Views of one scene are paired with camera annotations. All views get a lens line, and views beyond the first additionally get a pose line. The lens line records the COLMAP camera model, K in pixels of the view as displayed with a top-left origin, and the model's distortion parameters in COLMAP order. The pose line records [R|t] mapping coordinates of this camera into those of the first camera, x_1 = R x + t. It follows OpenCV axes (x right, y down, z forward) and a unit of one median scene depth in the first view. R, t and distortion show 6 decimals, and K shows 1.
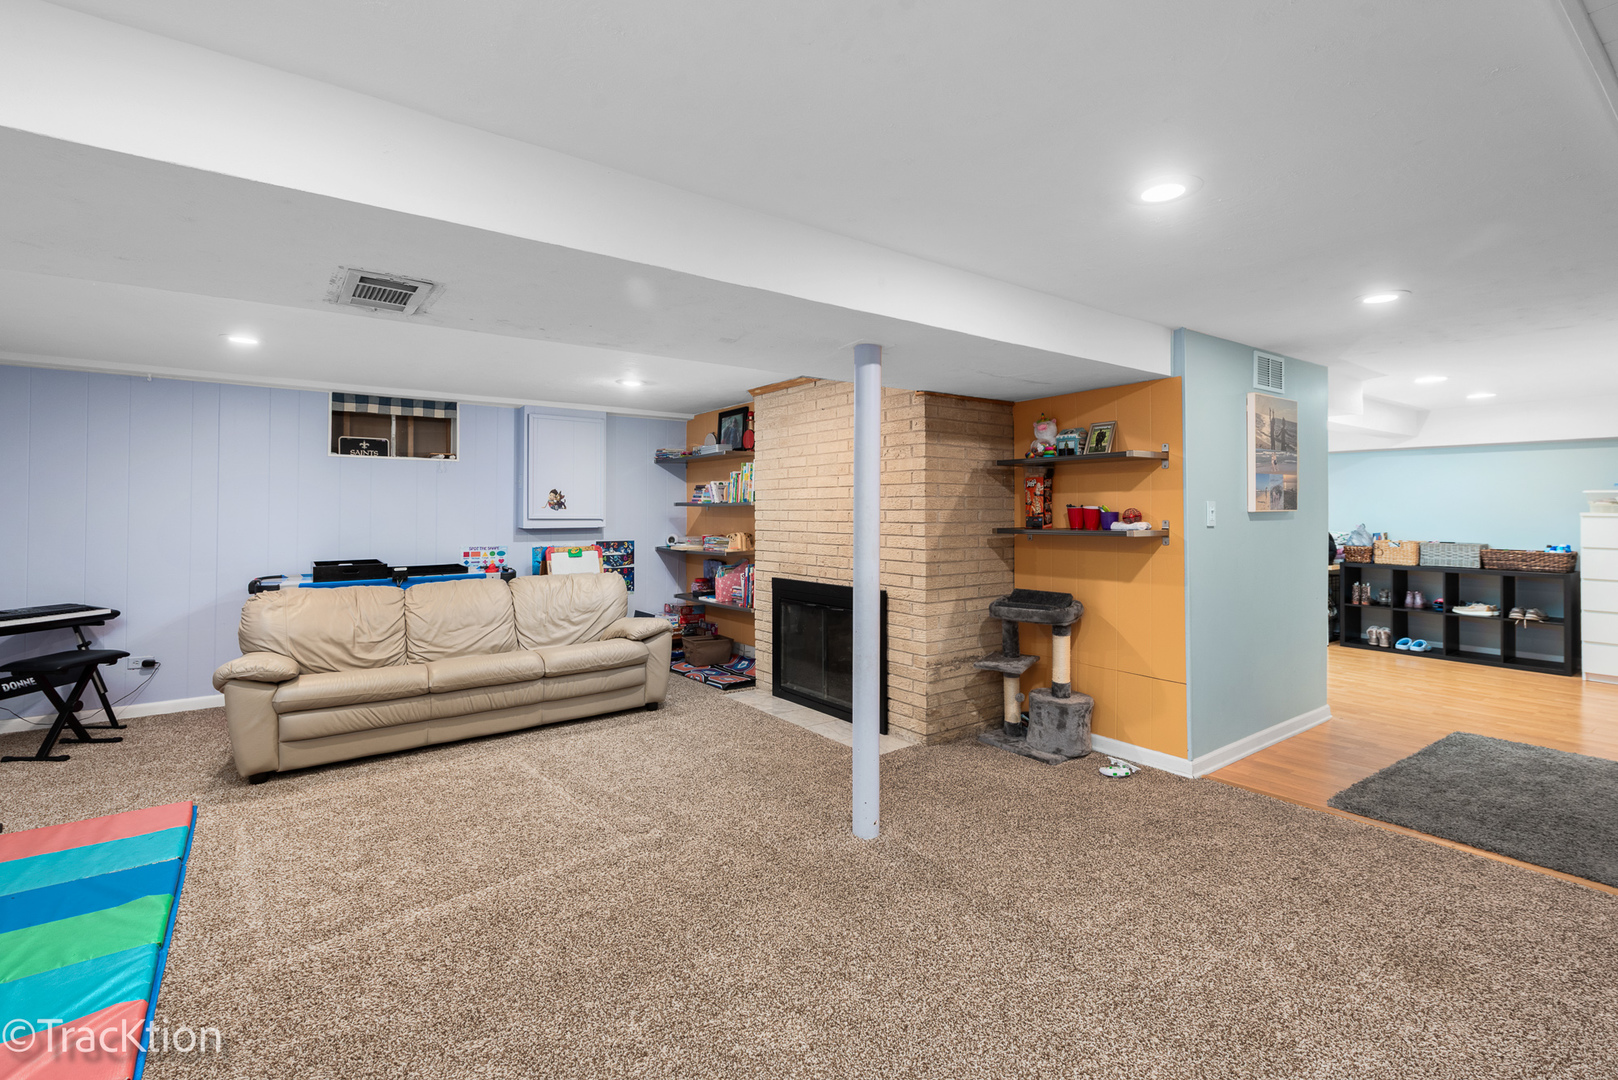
lens RADIAL K [[735.4, 0, 836.0], [0, 735.4, 507.9], [0, 0, 1]] dist [0.015507, -0.000595]
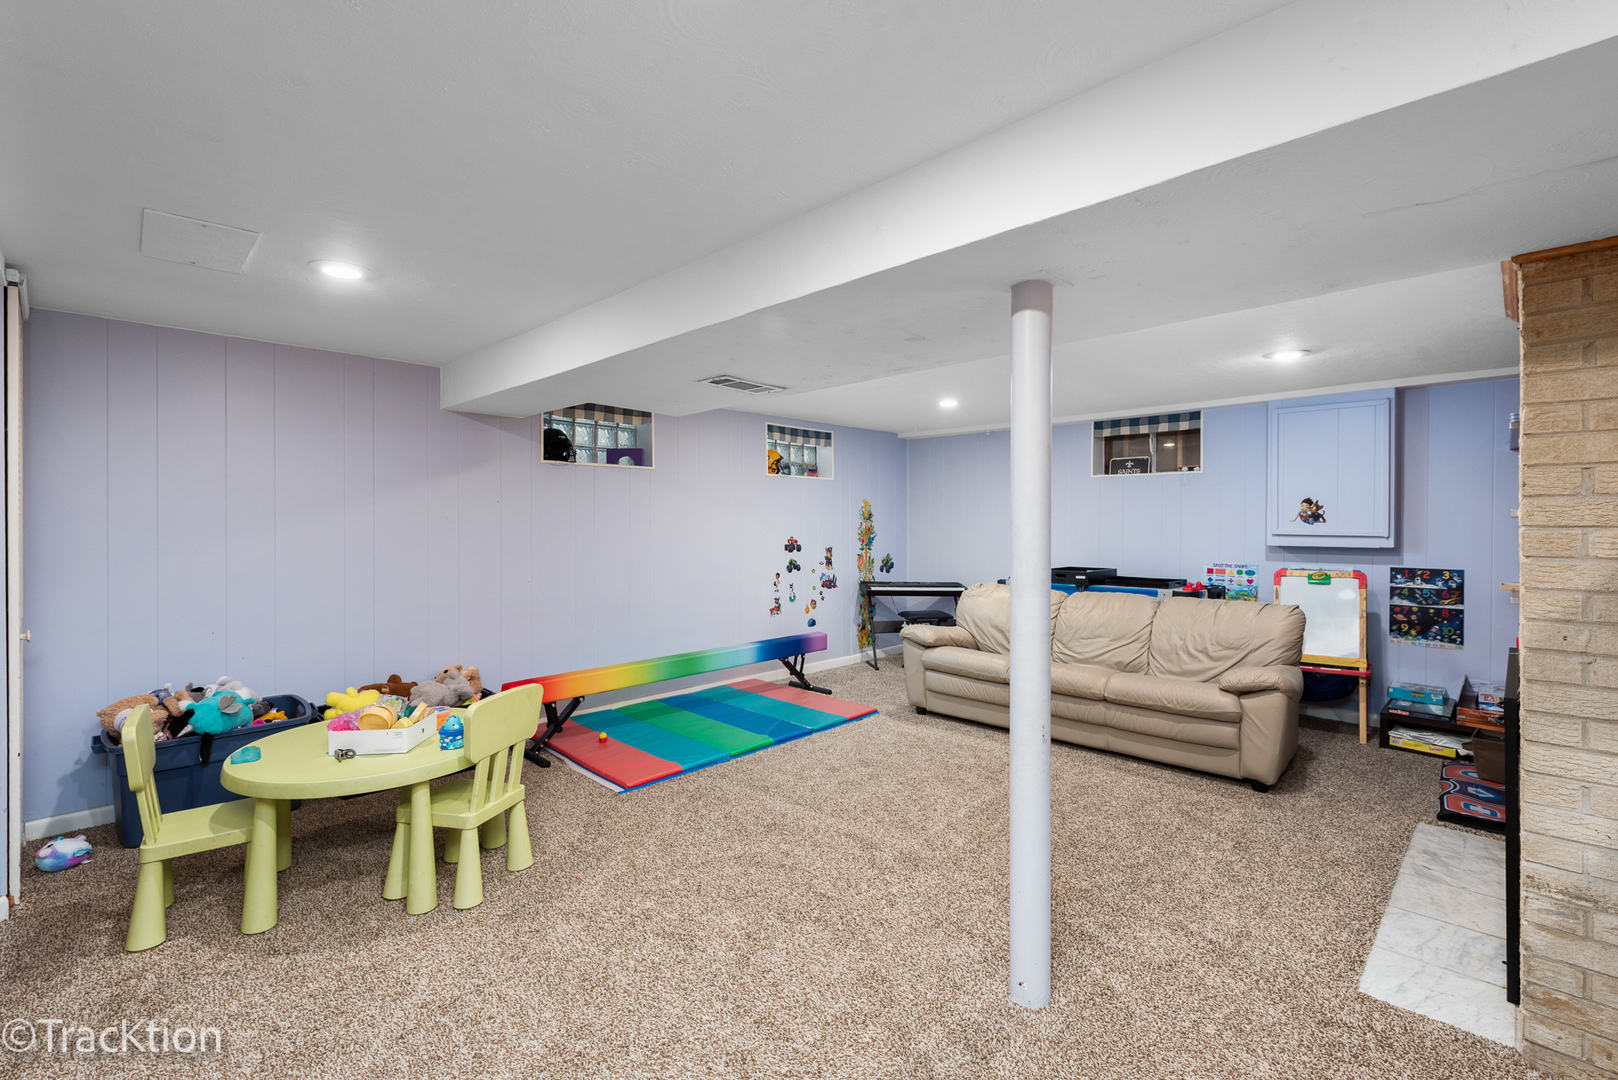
lens RADIAL K [[735.4, 0, 811.7], [0, 735.4, 535.6], [0, 0, 1]] dist [0.015507, -0.000595]
pose [[0.115803, 0.017454, -0.993119, 0.418236], [0.003225, 0.999834, 0.017948, -0.000685], [0.993267, -0.005282, 0.115728, 0.432608]]
